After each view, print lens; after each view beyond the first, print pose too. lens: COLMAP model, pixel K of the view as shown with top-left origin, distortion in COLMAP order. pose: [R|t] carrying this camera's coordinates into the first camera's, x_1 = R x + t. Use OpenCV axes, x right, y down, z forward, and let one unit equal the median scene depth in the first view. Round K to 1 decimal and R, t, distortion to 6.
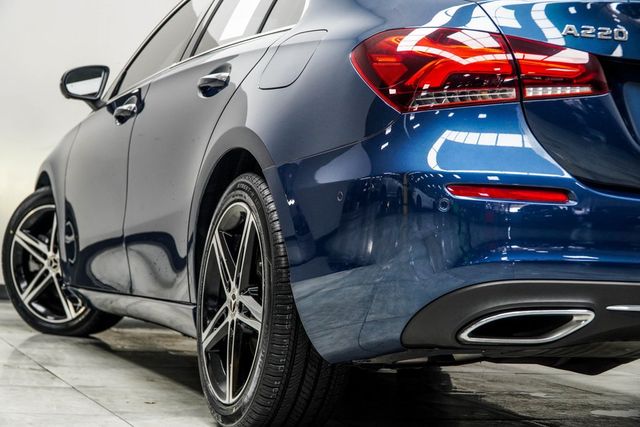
lens RADIAL K [[1811.2, 0, 320.0], [0, 1811.2, 213.5], [0, 0, 1]] dist [0.028186, -8.567231]
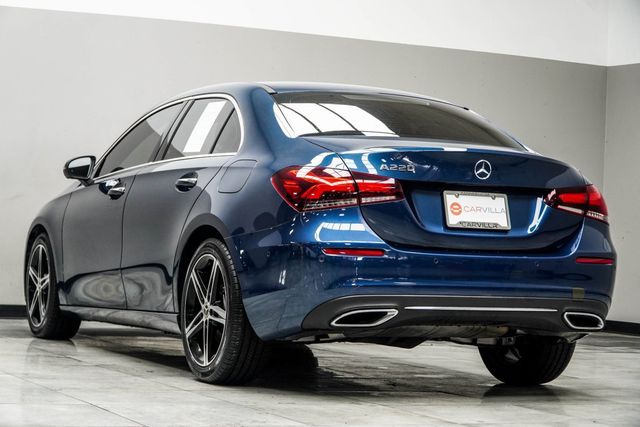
lens RADIAL K [[1812.9, 0, 320.0], [0, 1812.9, 213.5], [0, 0, 1]] dist [-0.458599, -0.056415]
pose [[0.997219, -0.018798, 0.072120, -0.072030], [0.019328, 0.999791, -0.006664, -0.038080], [-0.071980, 0.008039, 0.997374, -0.931433]]
